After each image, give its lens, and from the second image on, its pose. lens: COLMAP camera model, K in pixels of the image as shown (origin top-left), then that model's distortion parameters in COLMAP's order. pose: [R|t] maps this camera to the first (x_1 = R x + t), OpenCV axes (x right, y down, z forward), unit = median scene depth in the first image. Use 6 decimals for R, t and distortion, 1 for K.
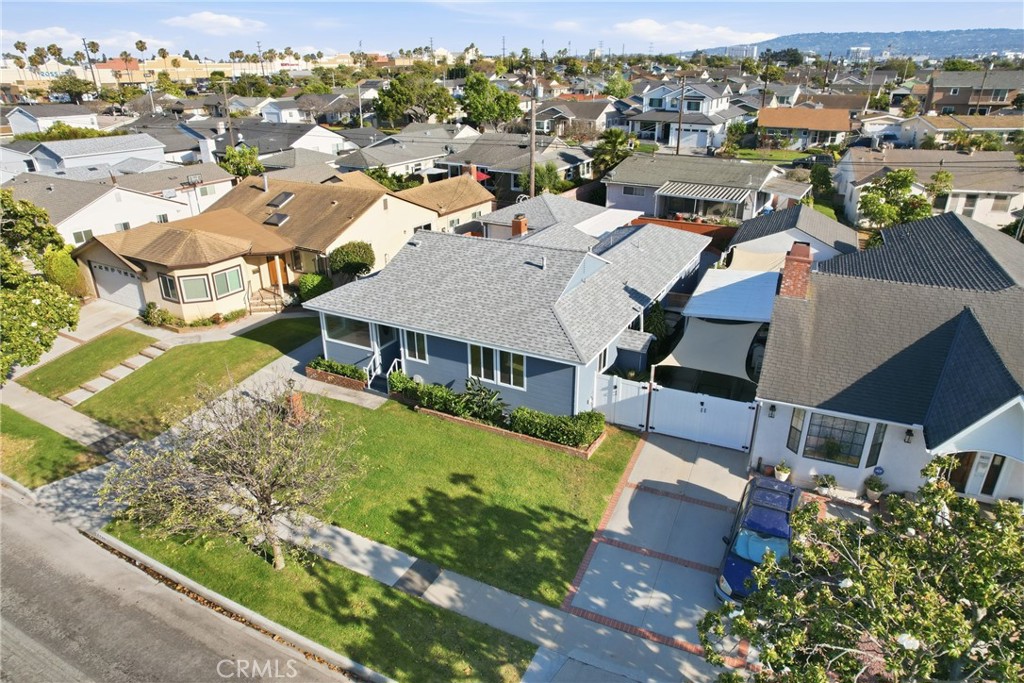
lens RADIAL K [[656.5, 0, 512.0], [0, 656.5, 341.5], [0, 0, 1]] dist [-0.081904, 0.074826]
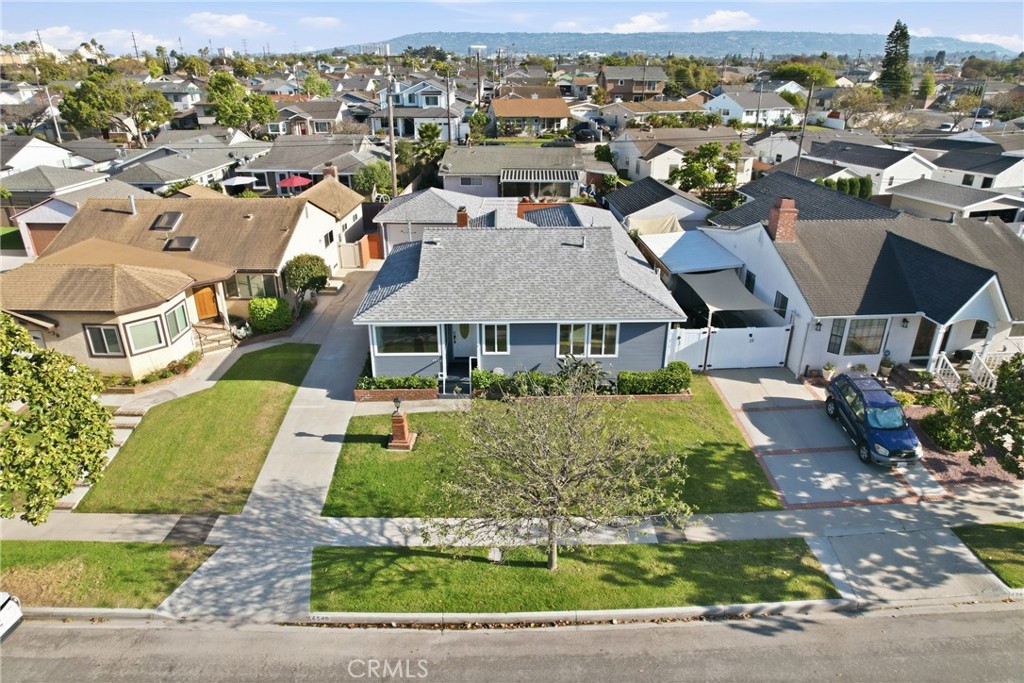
lens RADIAL K [[656.5, 0, 512.0], [0, 656.5, 341.5], [0, 0, 1]] dist [-0.081904, 0.074826]
pose [[0.873101, -0.190455, 0.448799, -0.583608], [0.189519, 0.980728, 0.047495, -0.032594], [-0.449196, 0.043588, 0.892369, 0.098761]]
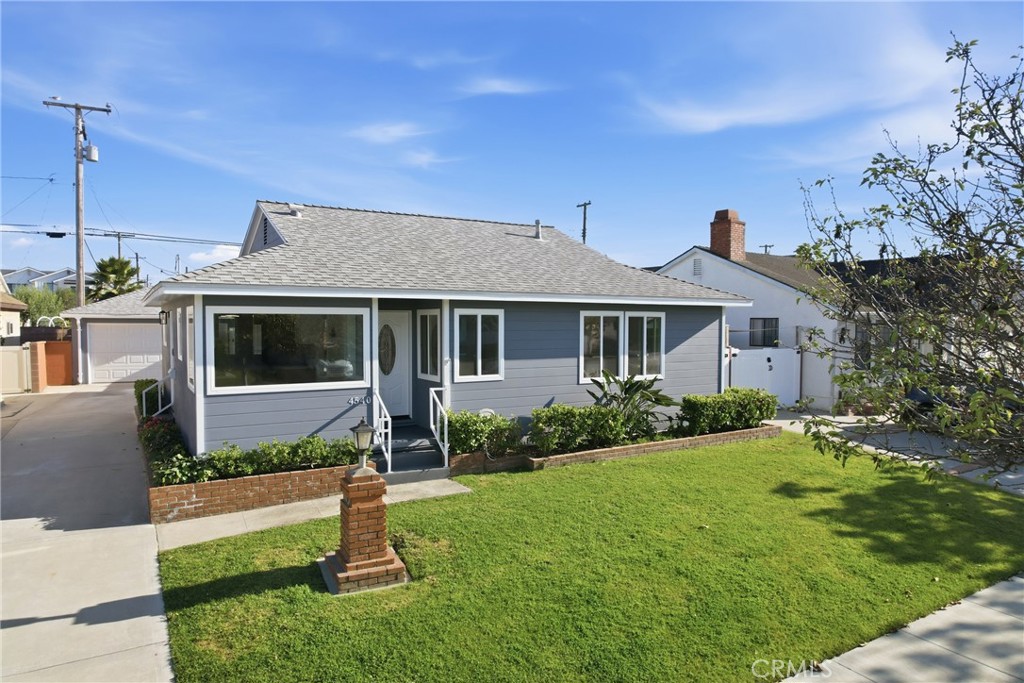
lens RADIAL K [[656.5, 0, 512.0], [0, 656.5, 341.5], [0, 0, 1]] dist [-0.081904, 0.074826]
pose [[0.510578, -0.021254, 0.859569, -0.559127], [0.335922, 0.925175, -0.176659, 0.098961], [-0.791497, 0.378946, 0.479513, 0.758646]]
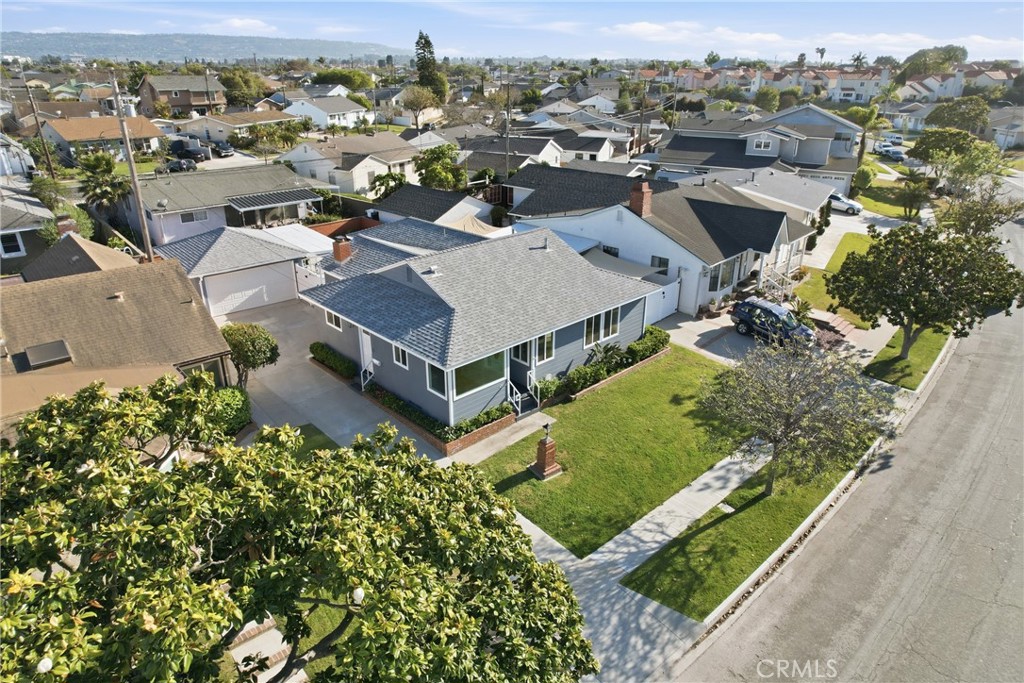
lens RADIAL K [[656.5, 0, 512.0], [0, 656.5, 341.5], [0, 0, 1]] dist [-0.081904, 0.074826]
pose [[0.318151, -0.369301, 0.873153, -1.073692], [0.373576, 0.895325, 0.242558, -0.274191], [-0.871333, 0.249019, 0.422811, 0.618080]]
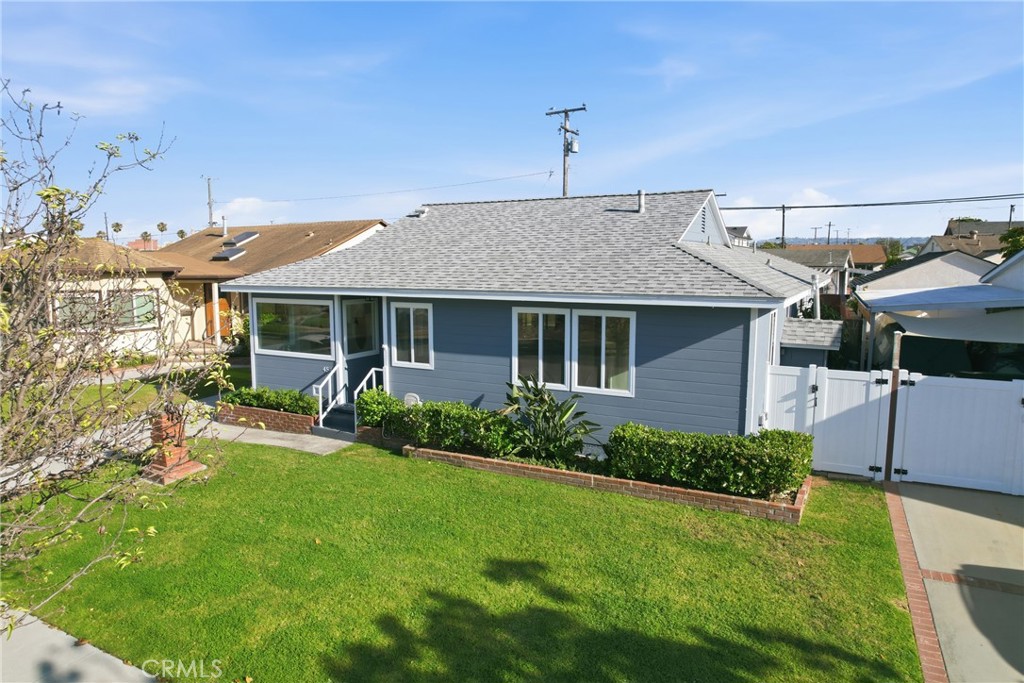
lens RADIAL K [[656.5, 0, 512.0], [0, 656.5, 341.5], [0, 0, 1]] dist [-0.081904, 0.074826]
pose [[0.999988, 0.004843, 0.000651, -0.065960], [-0.004461, 0.959149, -0.282867, 0.164665], [-0.001995, 0.282861, 0.959159, 0.494222]]
